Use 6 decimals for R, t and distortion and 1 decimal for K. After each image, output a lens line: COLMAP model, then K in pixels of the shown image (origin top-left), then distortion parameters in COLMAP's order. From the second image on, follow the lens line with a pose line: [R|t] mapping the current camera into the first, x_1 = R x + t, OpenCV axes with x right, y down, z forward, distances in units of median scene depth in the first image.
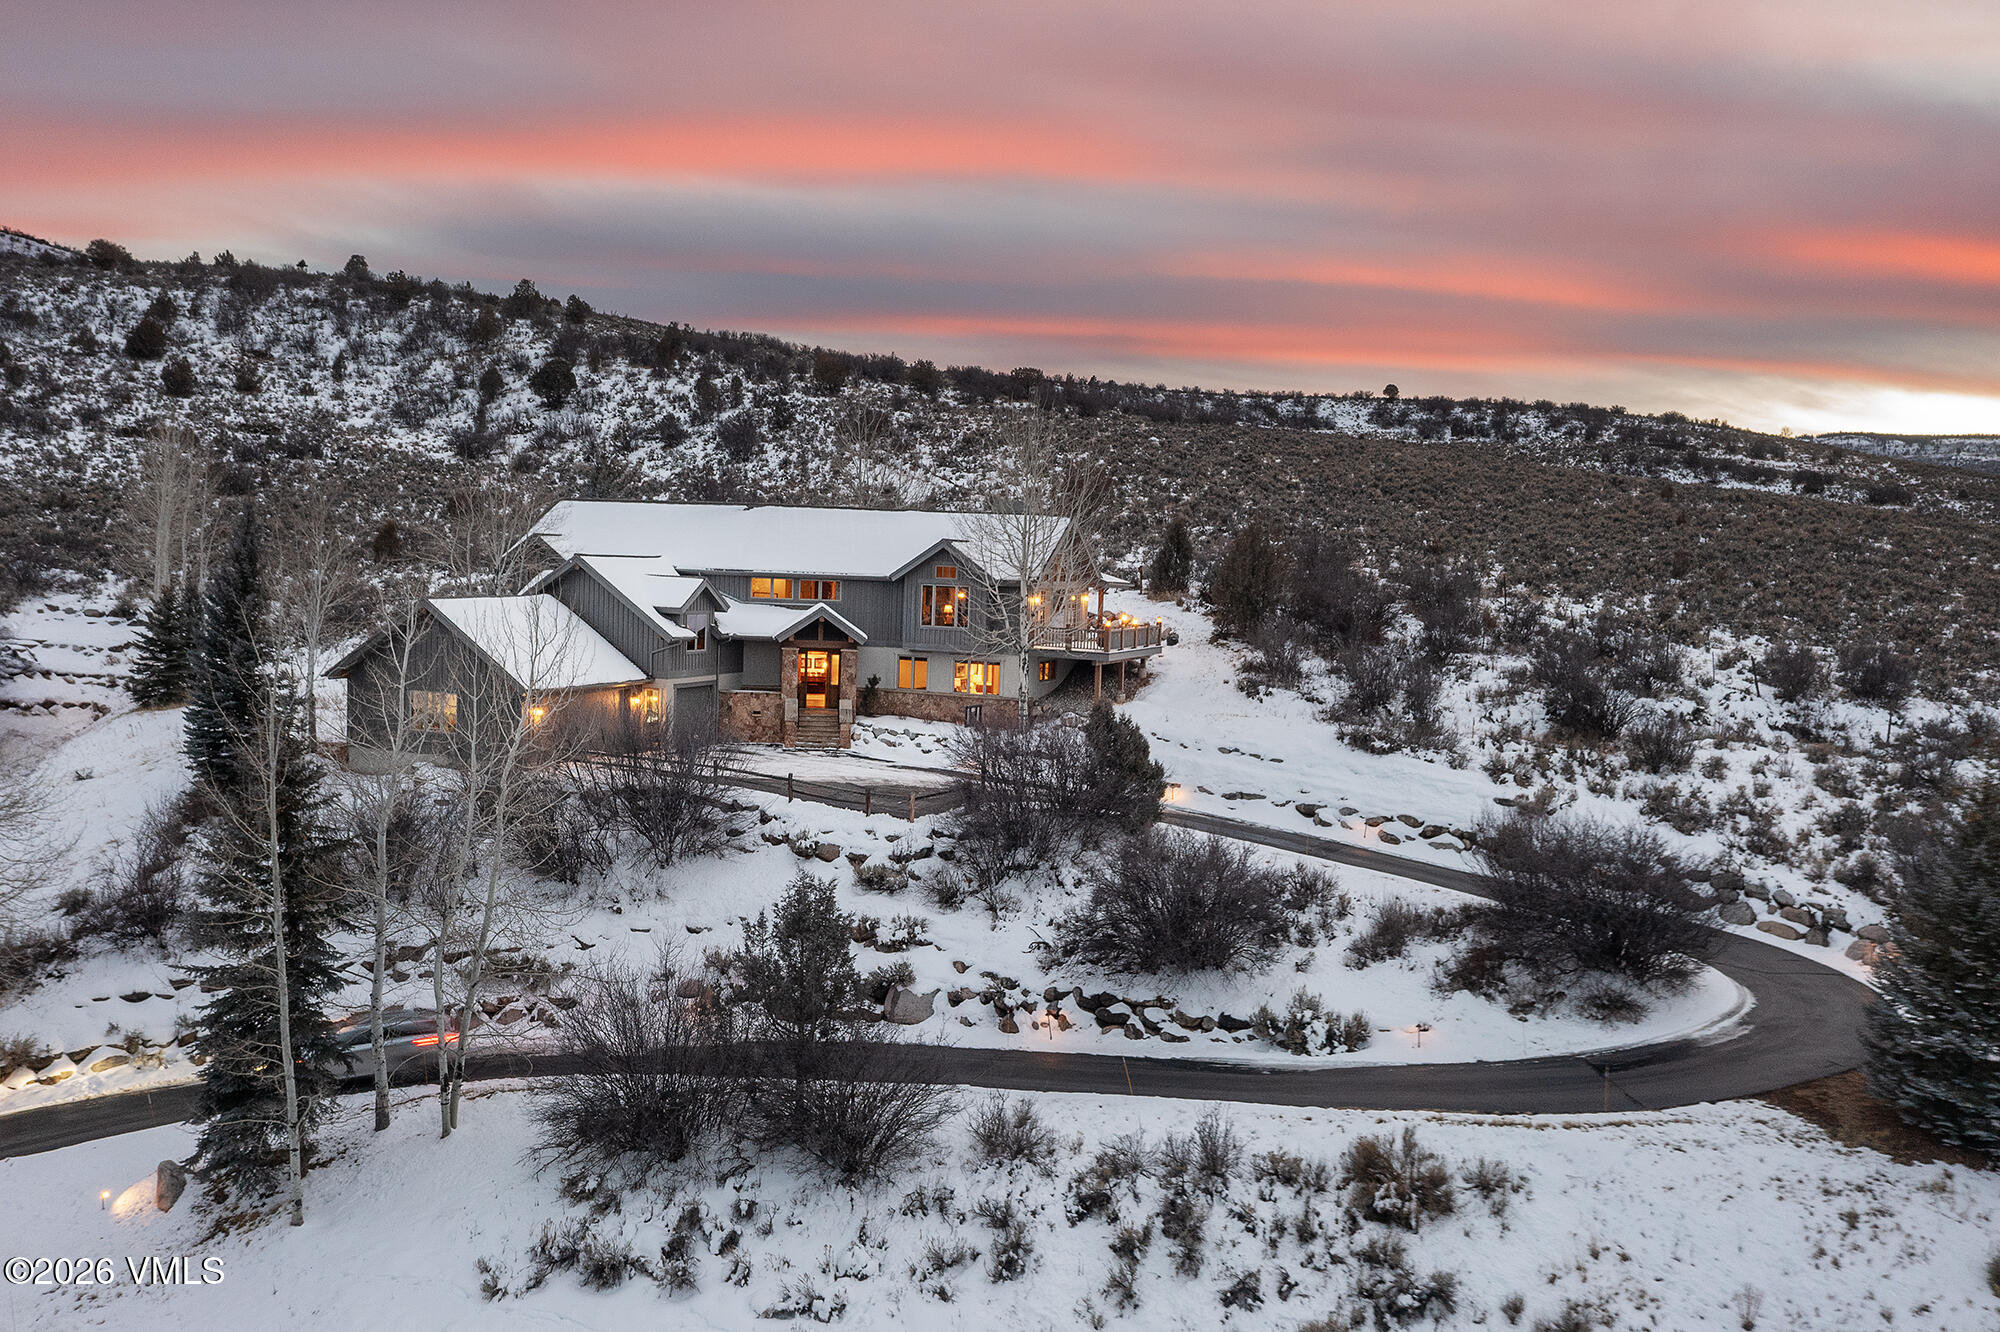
lens RADIAL K [[1612.0, 0, 1000.7], [0, 1612.0, 673.4], [0, 0, 1]] dist [-0.008720, -0.000028]
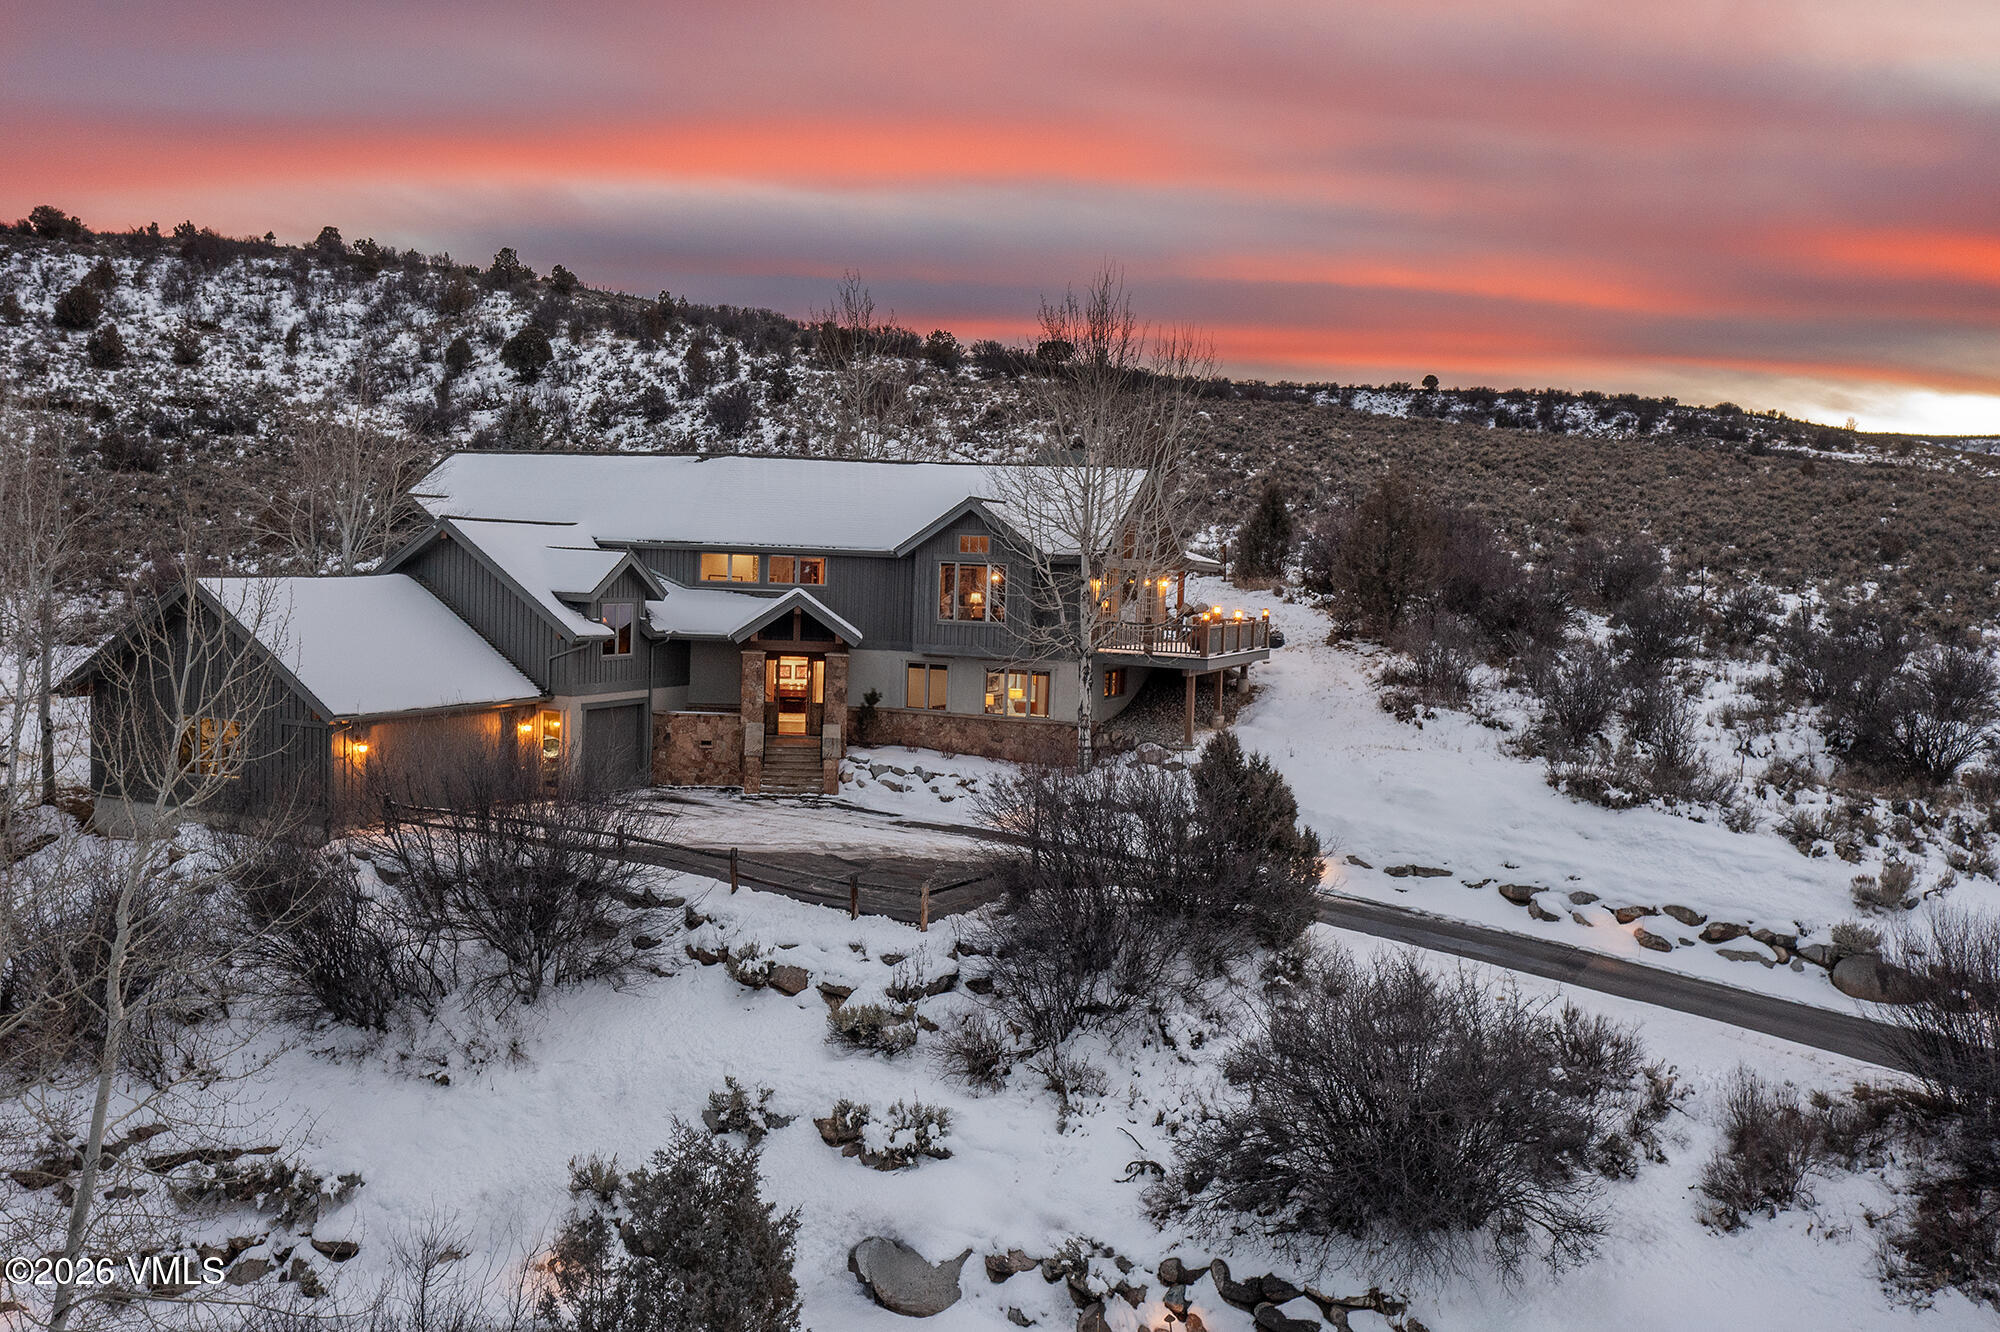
lens RADIAL K [[1612.0, 0, 1000.1], [0, 1612.0, 658.8], [0, 0, 1]] dist [-0.008720, -0.000028]
pose [[0.999938, -0.000147, -0.011121, -0.014576], [0.000026, 0.999941, -0.010902, -0.004748], [0.011122, 0.010901, 0.999879, 0.293680]]
